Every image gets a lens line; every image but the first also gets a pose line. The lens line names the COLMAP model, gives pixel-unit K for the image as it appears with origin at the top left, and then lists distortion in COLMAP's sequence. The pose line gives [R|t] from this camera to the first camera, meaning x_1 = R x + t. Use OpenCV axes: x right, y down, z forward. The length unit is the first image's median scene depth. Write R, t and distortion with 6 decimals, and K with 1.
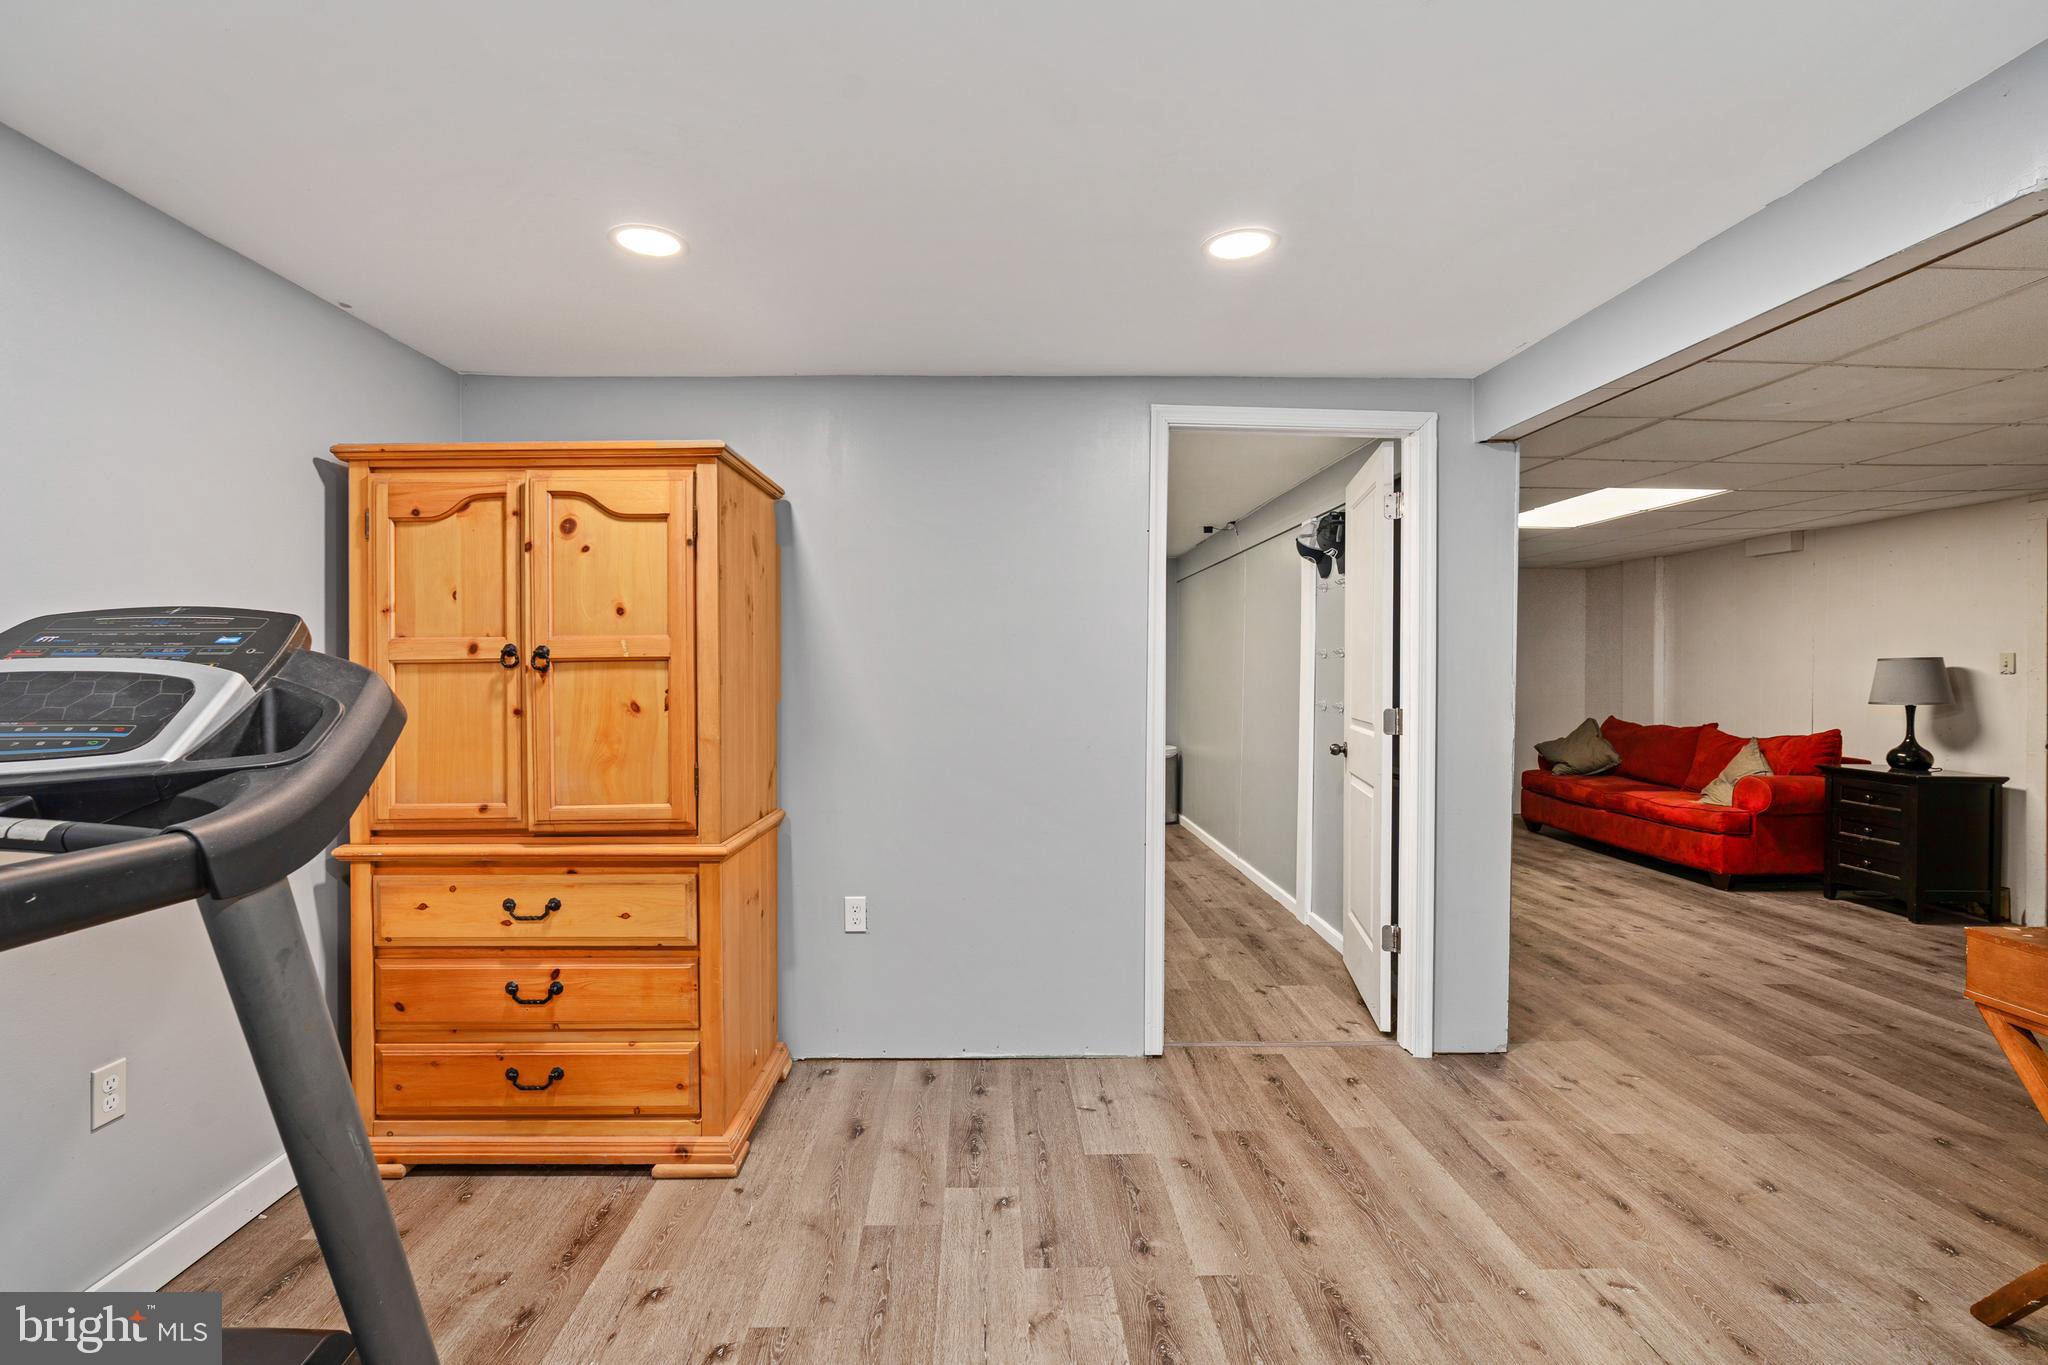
lens RADIAL K [[931.7, 0, 1022.6], [0, 931.7, 682.0], [0, 0, 1]] dist [-0.011391, 0.004169]
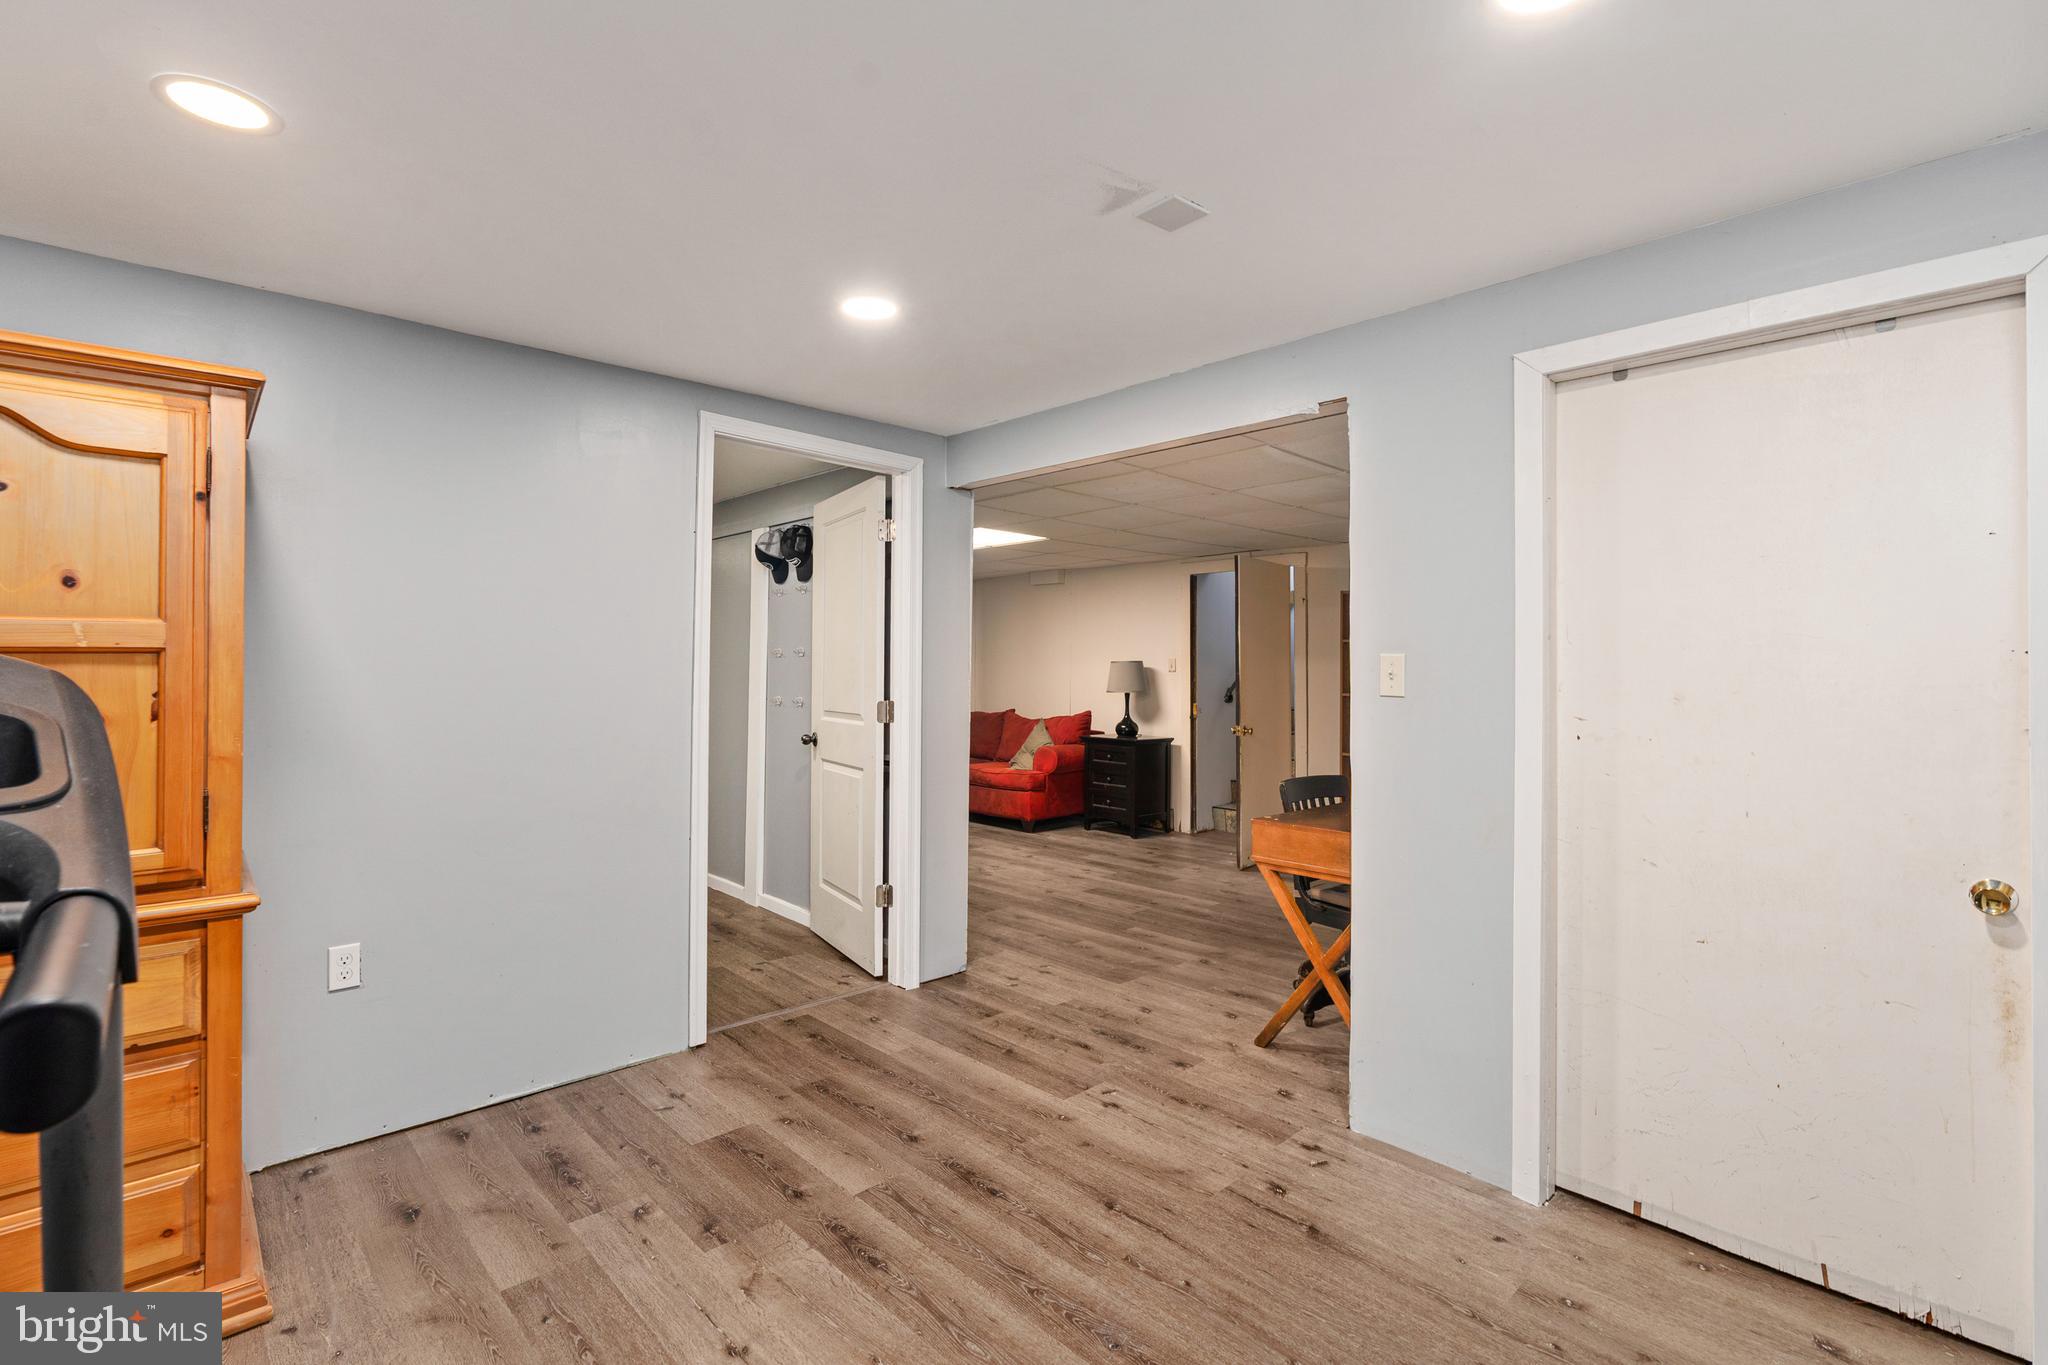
lens RADIAL K [[931.7, 0, 1025.2], [0, 931.7, 669.1], [0, 0, 1]] dist [-0.011391, 0.004169]
pose [[0.741472, 0.002299, 0.670979, -0.304205], [0.005573, 0.999939, -0.009585, 0.000314], [-0.670960, 0.010846, 0.741414, -0.001417]]
